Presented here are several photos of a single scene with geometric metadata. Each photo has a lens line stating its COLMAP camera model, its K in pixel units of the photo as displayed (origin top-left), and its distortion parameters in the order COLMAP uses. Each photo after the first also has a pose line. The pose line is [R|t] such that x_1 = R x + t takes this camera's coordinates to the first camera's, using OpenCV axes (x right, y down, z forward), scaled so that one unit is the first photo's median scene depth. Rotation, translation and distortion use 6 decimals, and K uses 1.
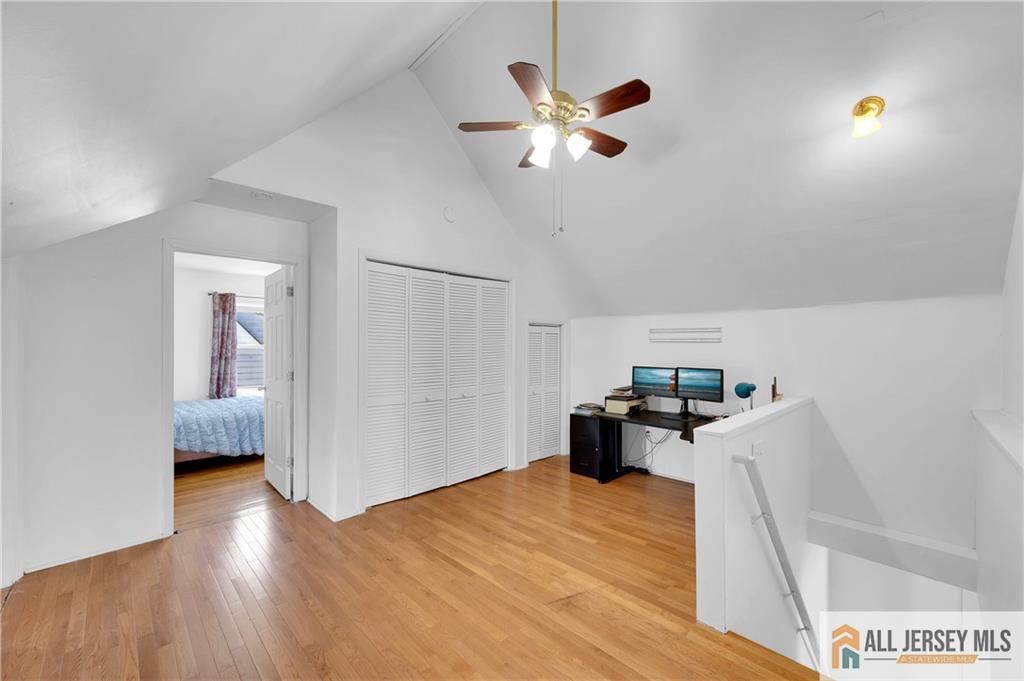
lens RADIAL K [[404.3, 0, 515.3], [0, 404.3, 344.9], [0, 0, 1]] dist [-0.003404, -0.000284]
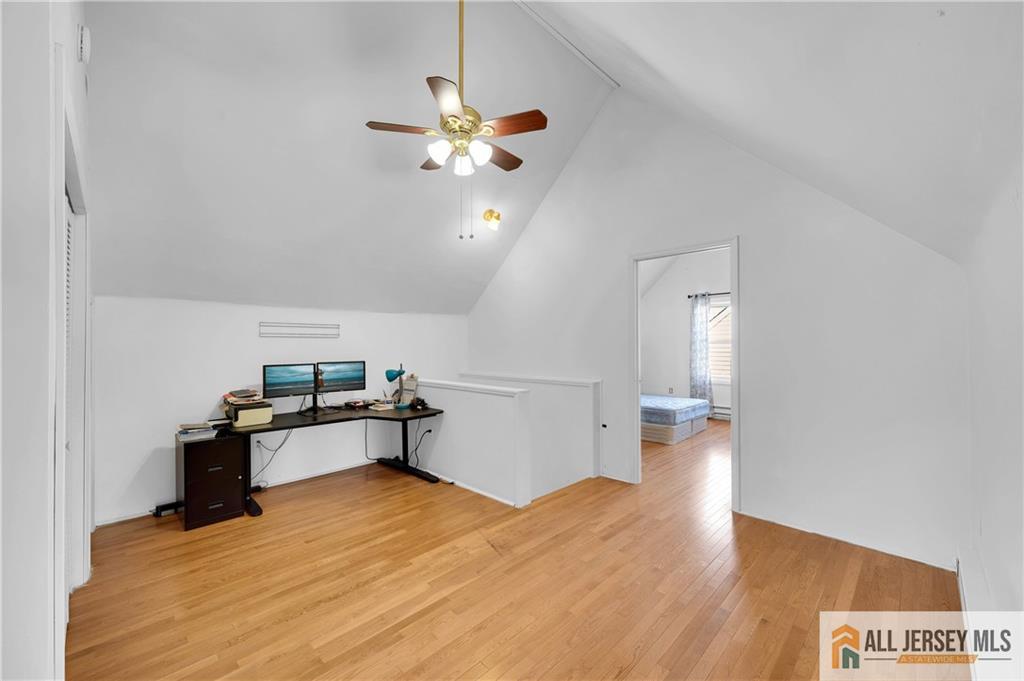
lens RADIAL K [[404.3, 0, 516.5], [0, 404.3, 339.1], [0, 0, 1]] dist [-0.003404, -0.000284]
pose [[-0.010834, 0.008613, 0.999904, -0.647919], [0.002505, 0.999960, -0.008586, 0.008955], [-0.999938, 0.002412, -0.010855, 0.562967]]
